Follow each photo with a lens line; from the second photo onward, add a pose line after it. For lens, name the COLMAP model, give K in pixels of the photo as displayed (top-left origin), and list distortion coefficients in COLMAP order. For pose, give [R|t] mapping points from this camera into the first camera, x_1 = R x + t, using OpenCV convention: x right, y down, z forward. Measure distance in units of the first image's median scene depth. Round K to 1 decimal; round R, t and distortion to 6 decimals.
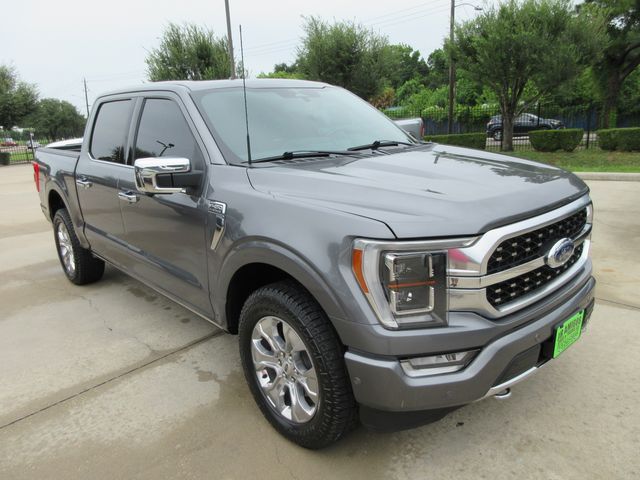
lens RADIAL K [[482.4, 0, 320.0], [0, 482.4, 240.0], [0, 0, 1]] dist [-0.036711, 0.036453]
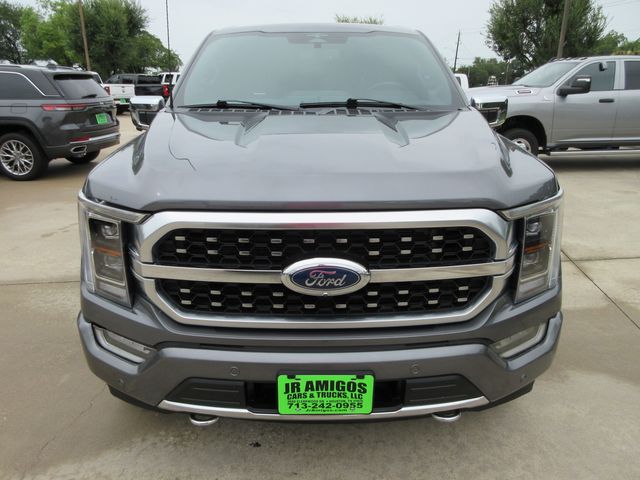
lens RADIAL K [[482.4, 0, 320.0], [0, 482.4, 240.0], [0, 0, 1]] dist [-0.036711, 0.036453]
pose [[0.750290, 0.251259, -0.611501, 0.838529], [-0.197218, 0.967913, 0.155726, -0.117399], [0.631007, 0.003759, 0.775768, 0.445175]]
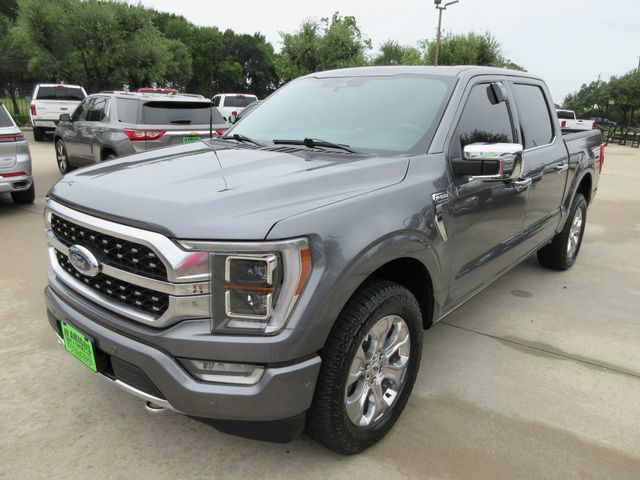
lens RADIAL K [[482.4, 0, 320.0], [0, 482.4, 240.0], [0, 0, 1]] dist [-0.036711, 0.036453]
pose [[0.125293, 0.308911, -0.942802, 1.348383], [-0.267303, 0.925660, 0.267772, -0.363398], [0.955432, 0.218464, 0.198552, 1.172501]]
